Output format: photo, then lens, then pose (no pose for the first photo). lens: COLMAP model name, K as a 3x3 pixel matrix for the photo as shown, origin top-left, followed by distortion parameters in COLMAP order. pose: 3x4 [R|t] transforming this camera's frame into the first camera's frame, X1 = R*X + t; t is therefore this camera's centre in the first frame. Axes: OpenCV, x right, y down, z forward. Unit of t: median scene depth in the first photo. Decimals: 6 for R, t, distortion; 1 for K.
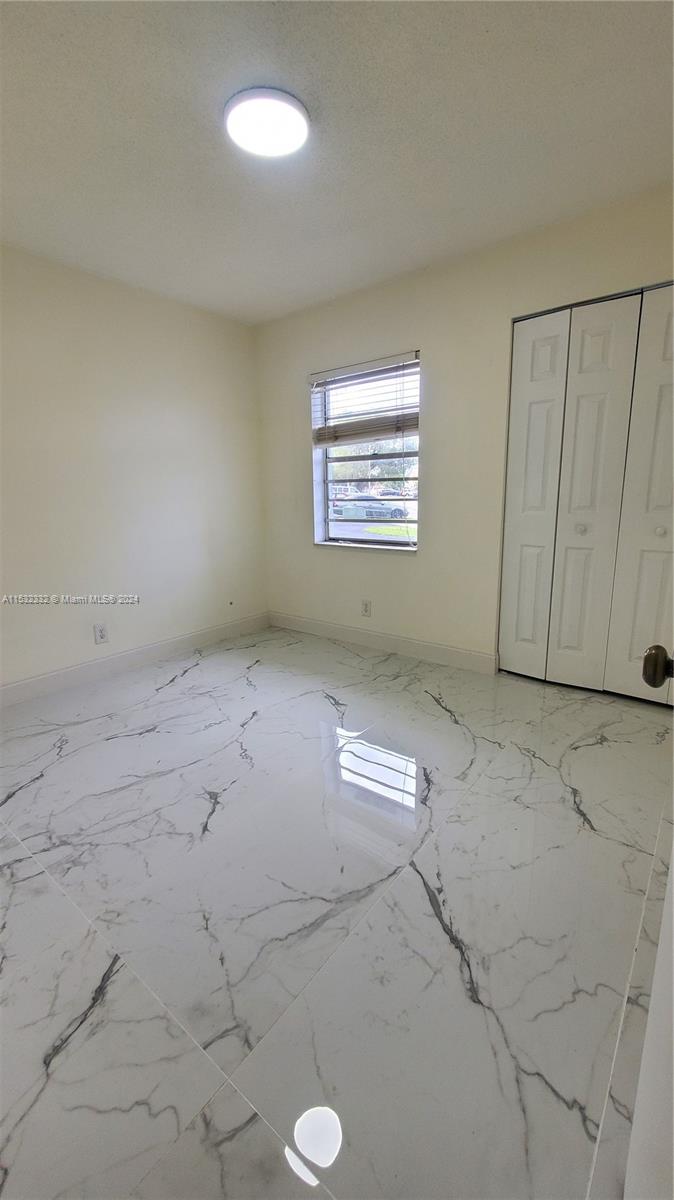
lens RADIAL K [[473.5, 0, 336.3], [0, 473.5, 598.1], [0, 0, 1]] dist [-0.003622, -0.001486]
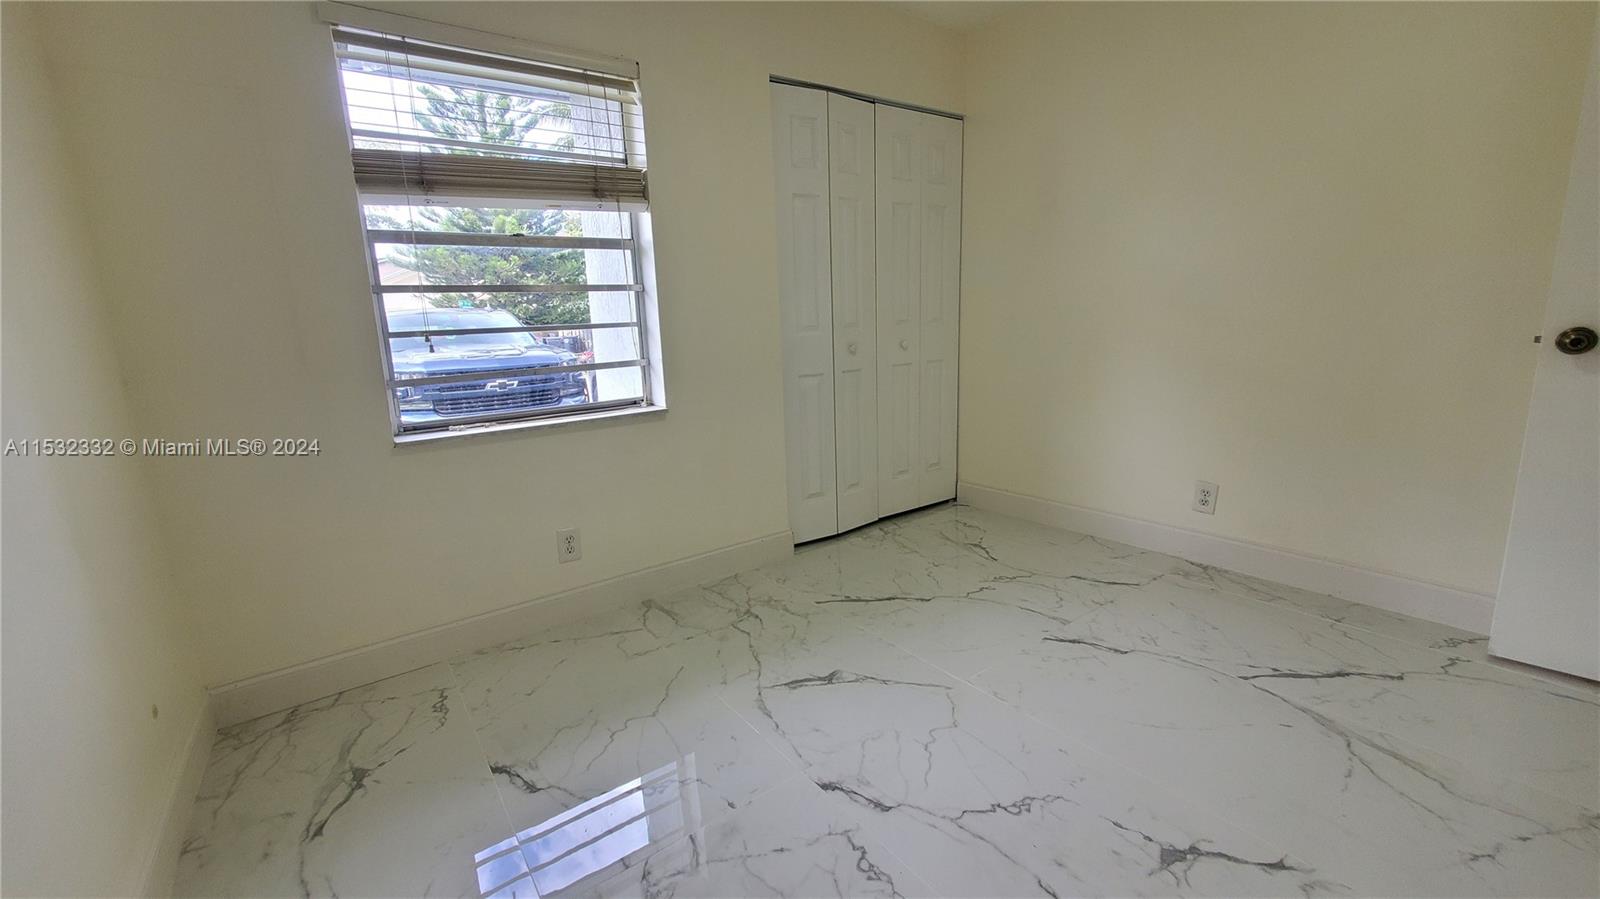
lens RADIAL K [[631.4, 0, 792.2], [0, 631.4, 454.7], [0, 0, 1]] dist [-0.003622, -0.001486]
pose [[0.274152, -0.193811, 0.941954, -0.617460], [0.248913, 0.960404, 0.125162, -0.122457], [-0.928915, 0.200152, 0.311539, 0.723119]]
